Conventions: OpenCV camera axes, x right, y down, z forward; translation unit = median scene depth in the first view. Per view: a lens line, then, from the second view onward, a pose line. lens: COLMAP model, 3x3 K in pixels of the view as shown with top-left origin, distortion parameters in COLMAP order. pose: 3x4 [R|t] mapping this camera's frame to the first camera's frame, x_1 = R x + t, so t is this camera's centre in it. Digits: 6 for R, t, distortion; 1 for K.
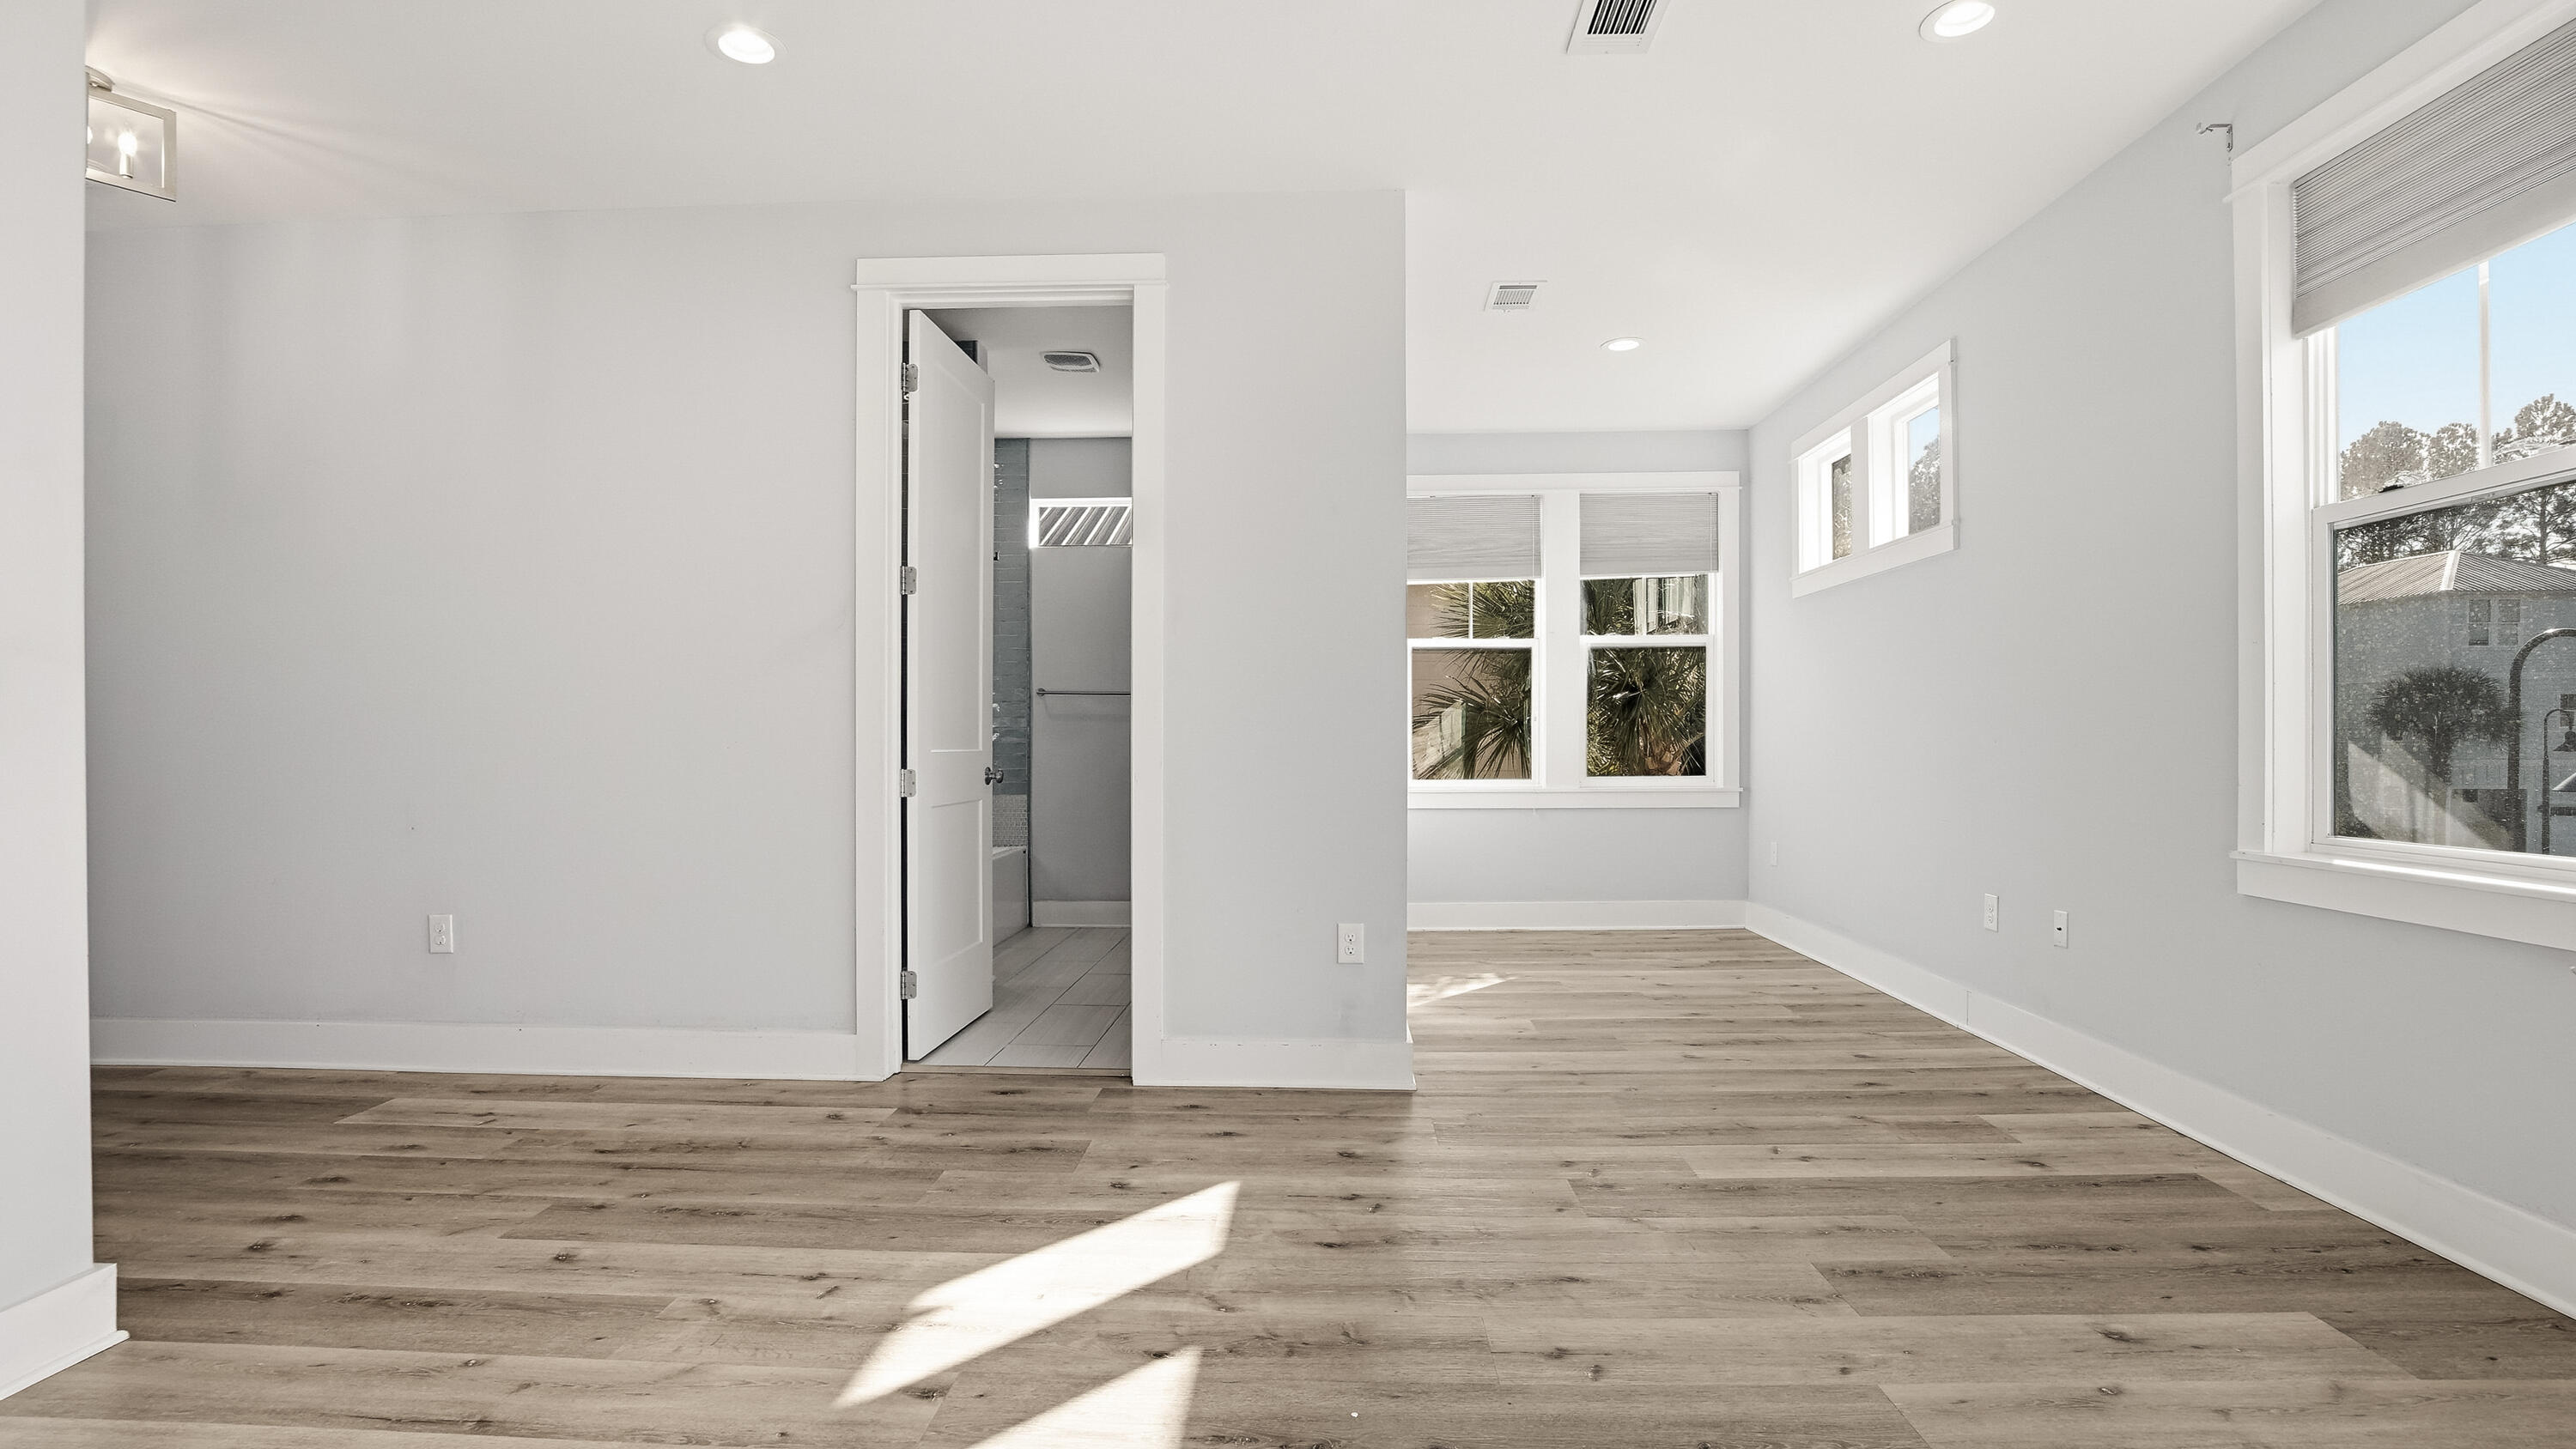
lens RADIAL K [[1172.4, 0, 1288.0], [0, 1172.4, 742.5], [0, 0, 1]] dist [-0.038126, 0.008252]
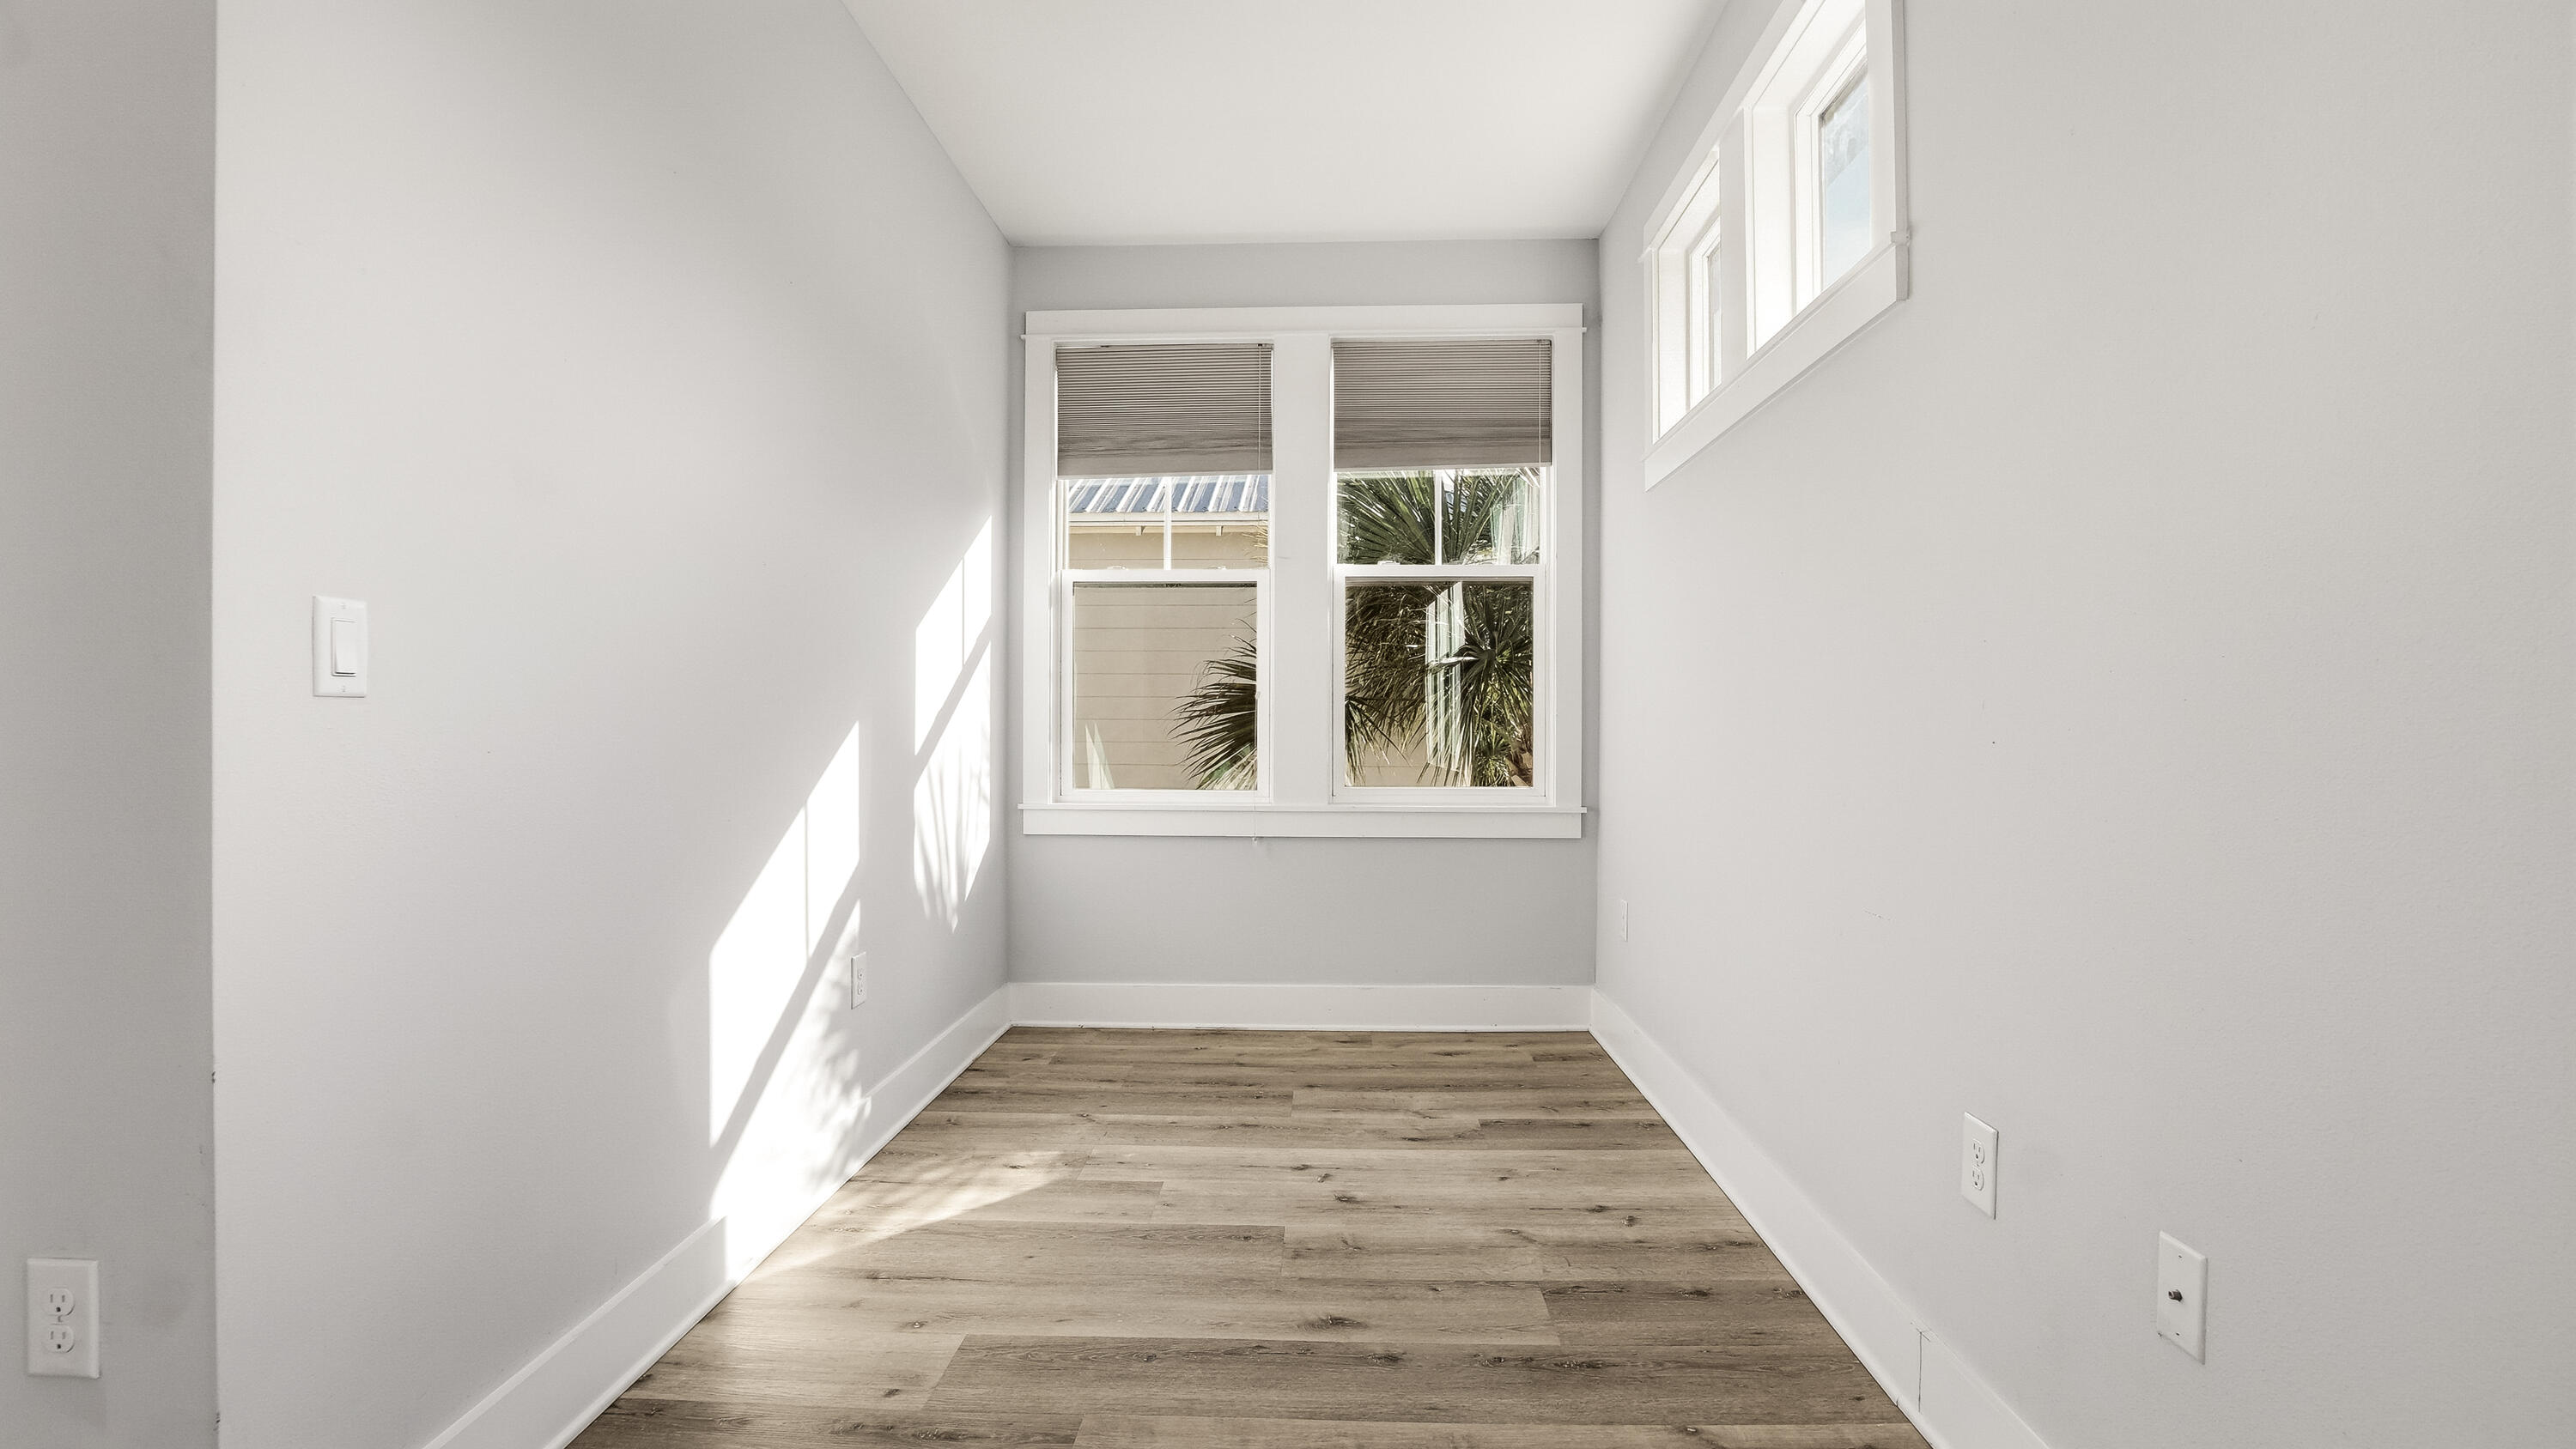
lens RADIAL K [[1180.9, 0, 1282.1], [0, 1180.9, 716.3], [0, 0, 1]] dist [-0.036572, 0.005278]
pose [[0.999953, 0.009230, 0.002892, 0.223390], [-0.009199, 0.999903, -0.010467, -0.002002], [-0.002989, 0.010440, 0.999941, 0.366218]]
